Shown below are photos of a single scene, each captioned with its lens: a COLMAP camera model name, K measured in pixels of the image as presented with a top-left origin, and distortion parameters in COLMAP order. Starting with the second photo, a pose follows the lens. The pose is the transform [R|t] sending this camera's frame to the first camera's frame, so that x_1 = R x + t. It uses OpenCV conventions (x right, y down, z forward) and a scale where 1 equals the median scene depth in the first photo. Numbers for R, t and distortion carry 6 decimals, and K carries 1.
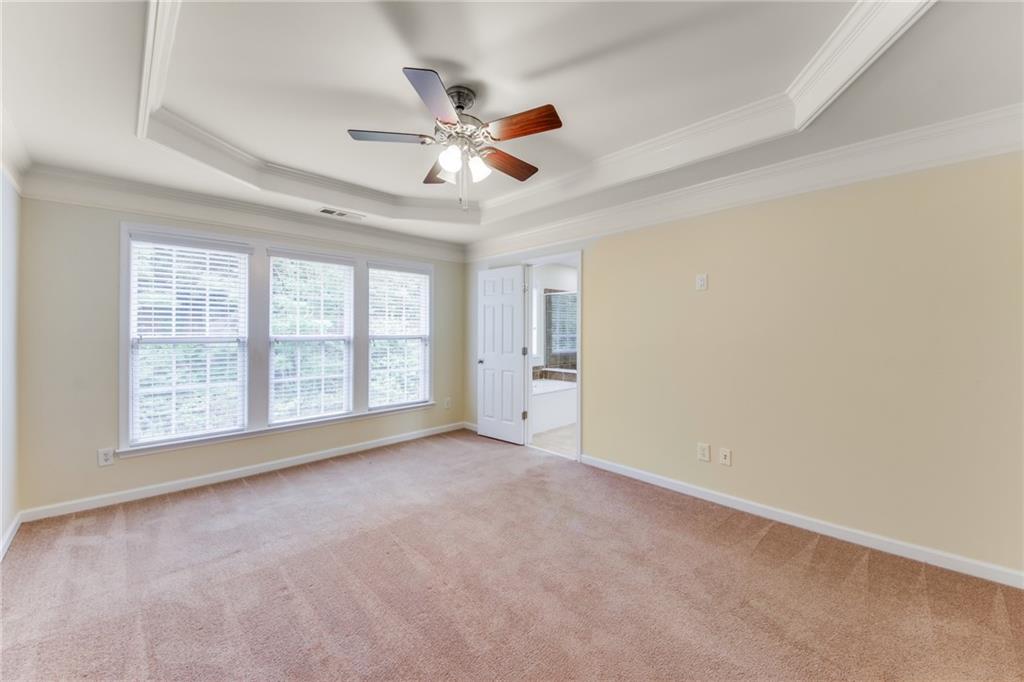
lens RADIAL K [[387.6, 0, 509.7], [0, 387.6, 331.9], [0, 0, 1]] dist [-0.000486, -0.000233]
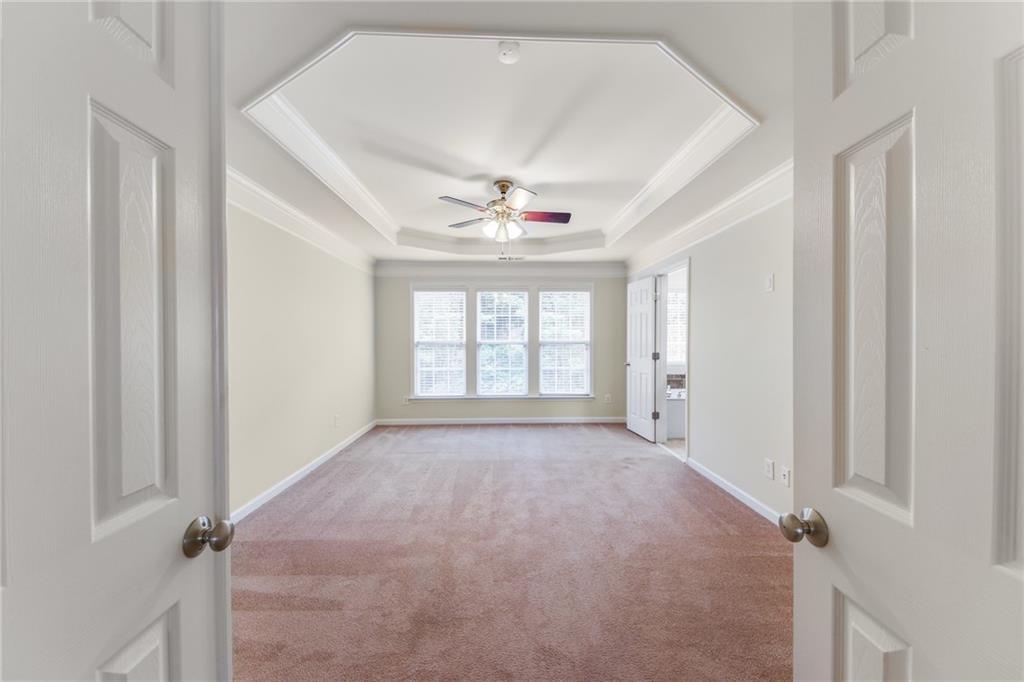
lens RADIAL K [[374.8, 0, 507.8], [0, 374.8, 344.3], [0, 0, 1]] dist [0.010601, -0.000239]
pose [[0.734132, 0.008471, -0.678954, 0.526452], [0.001641, 0.999897, 0.014250, 0.002792], [0.679005, -0.011576, 0.734043, -0.055715]]
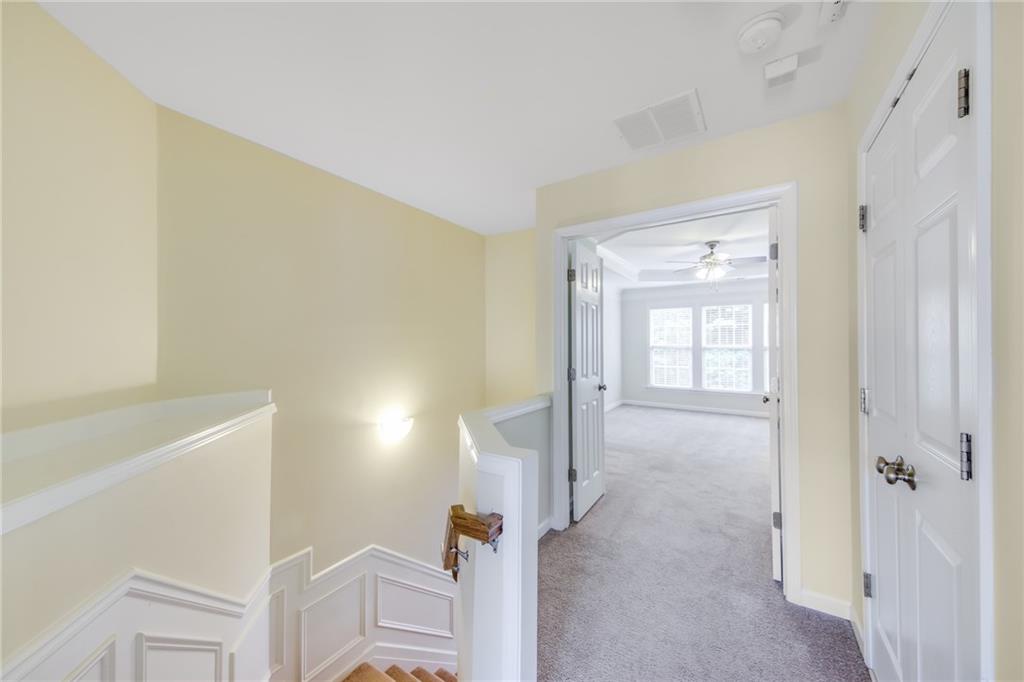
lens RADIAL K [[374.8, 0, 507.8], [0, 374.8, 344.3], [0, 0, 1]] dist [0.010601, -0.000239]
pose [[0.217722, 0.002240, -0.976008, 1.079054], [0.004687, 0.999983, 0.003340, -0.007695], [0.976000, -0.005302, 0.217708, -0.423260]]
